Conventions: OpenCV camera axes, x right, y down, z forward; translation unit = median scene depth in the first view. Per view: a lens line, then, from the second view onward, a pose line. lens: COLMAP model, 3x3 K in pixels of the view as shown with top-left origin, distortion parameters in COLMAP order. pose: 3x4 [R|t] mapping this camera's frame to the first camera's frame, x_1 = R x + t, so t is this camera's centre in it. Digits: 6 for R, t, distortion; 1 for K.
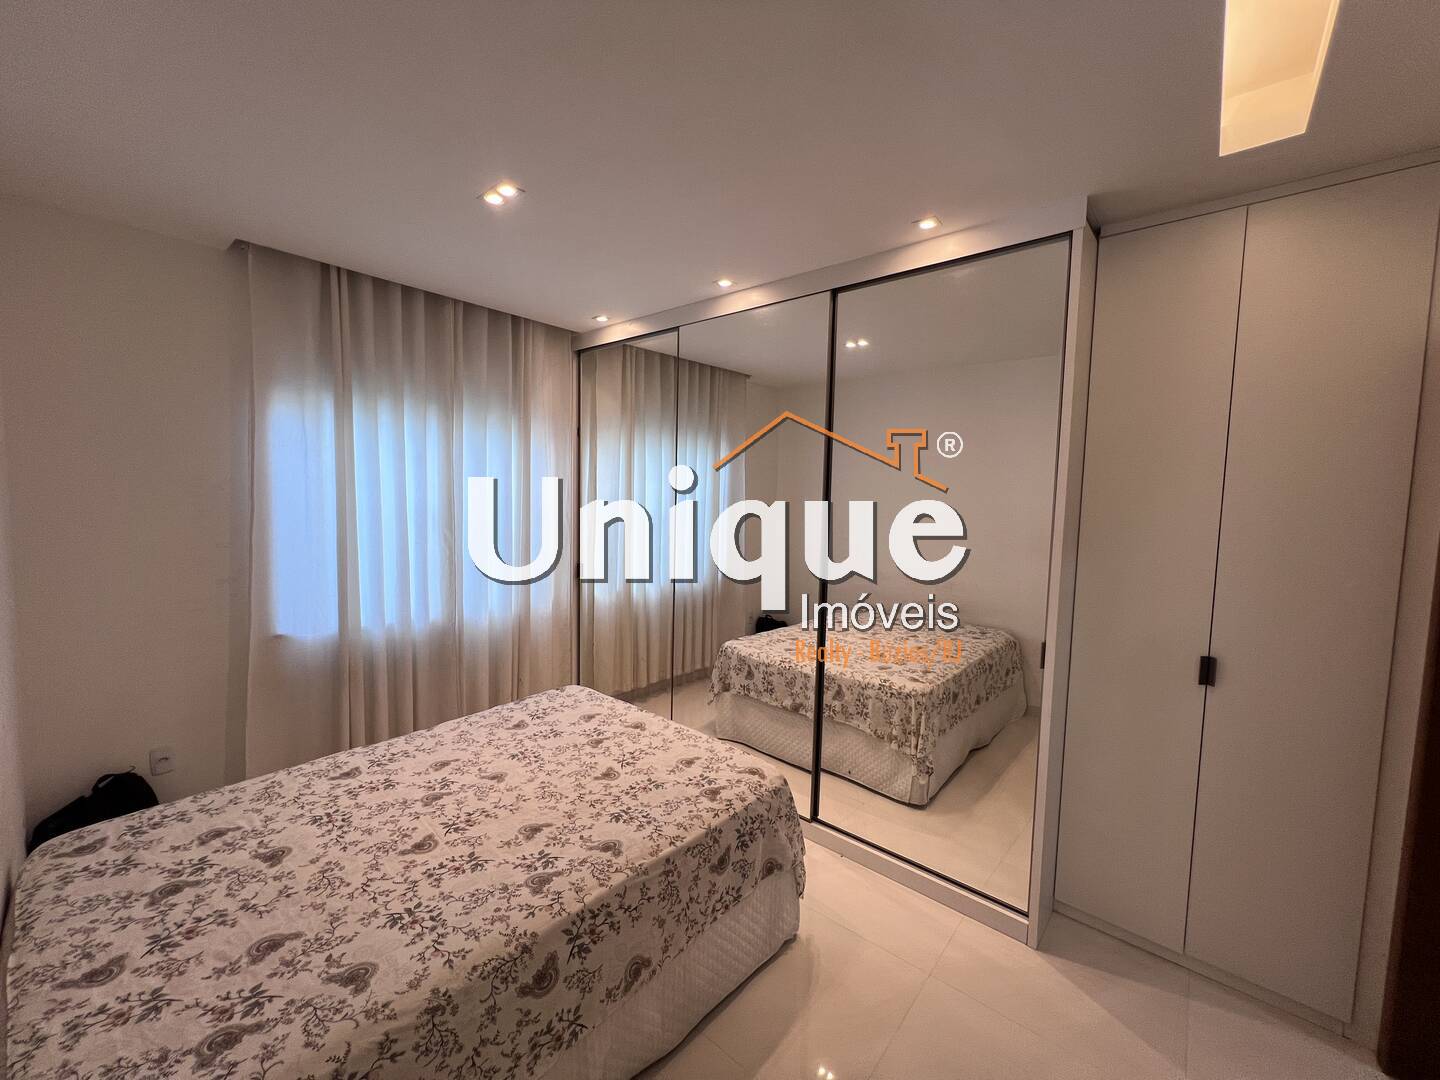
lens RADIAL K [[574.2, 0, 715.8], [0, 574.2, 536.2], [0, 0, 1]] dist [-0.000471, 0.000438]
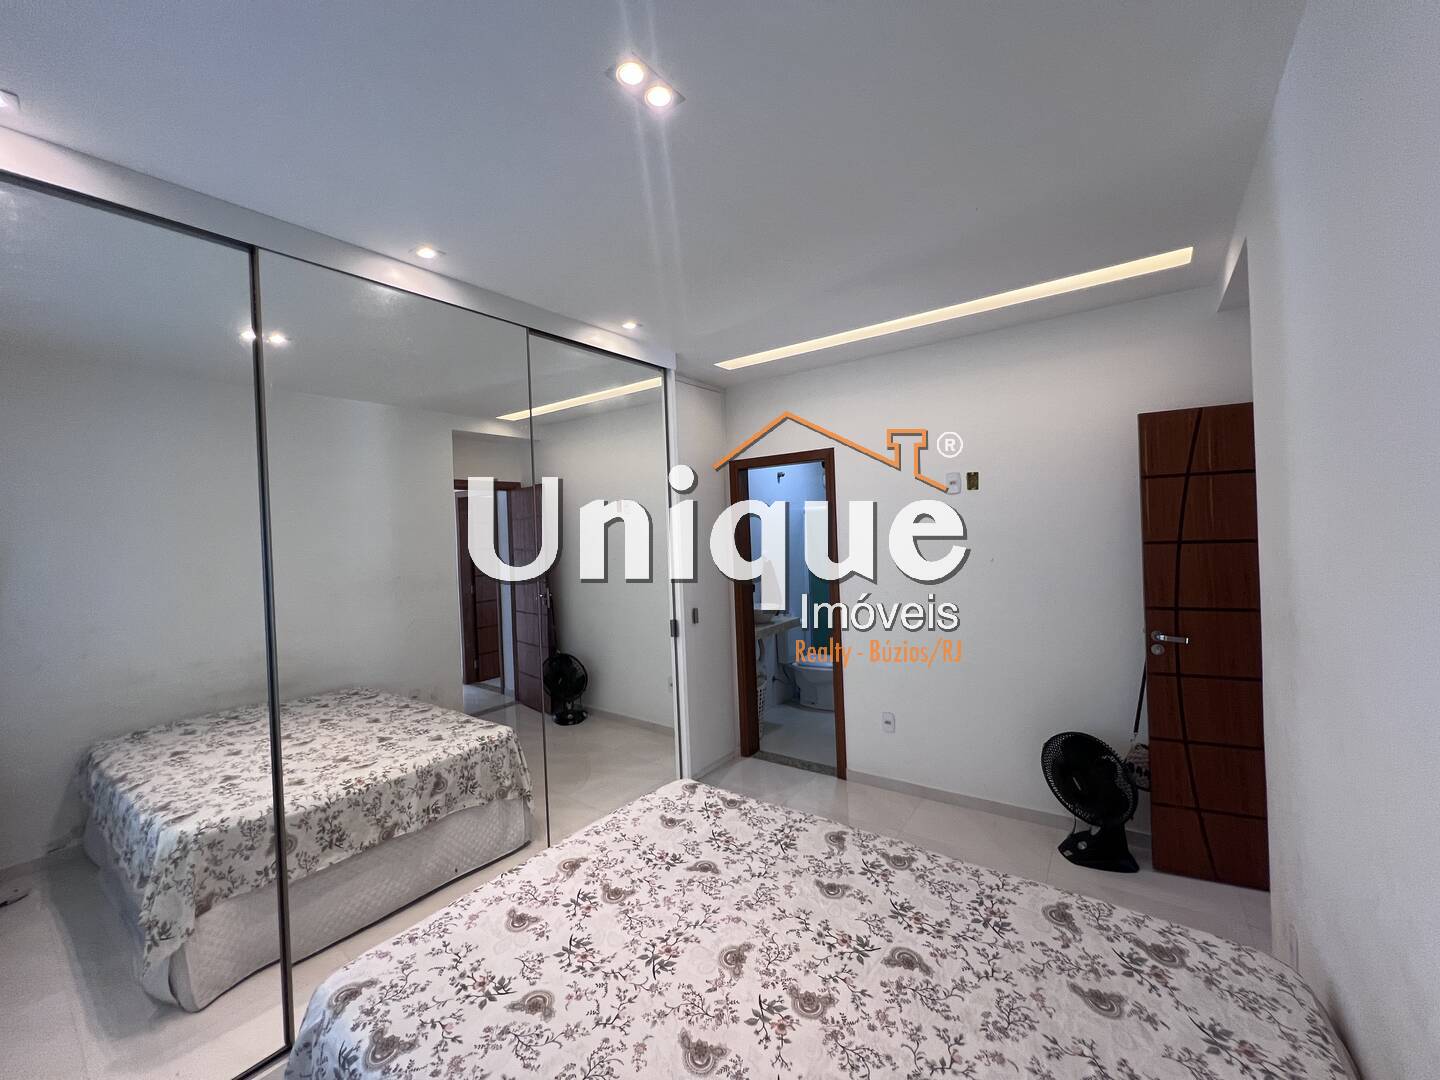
lens RADIAL K [[580.4, 0, 722.5], [0, 580.4, 536.2], [0, 0, 1]] dist [-0.013723, -0.000216]
pose [[-0.096898, -0.018813, 0.995116, -1.392564], [0.121177, 0.992160, 0.030556, -0.113382], [-0.987890, 0.123546, -0.093859, 1.372103]]
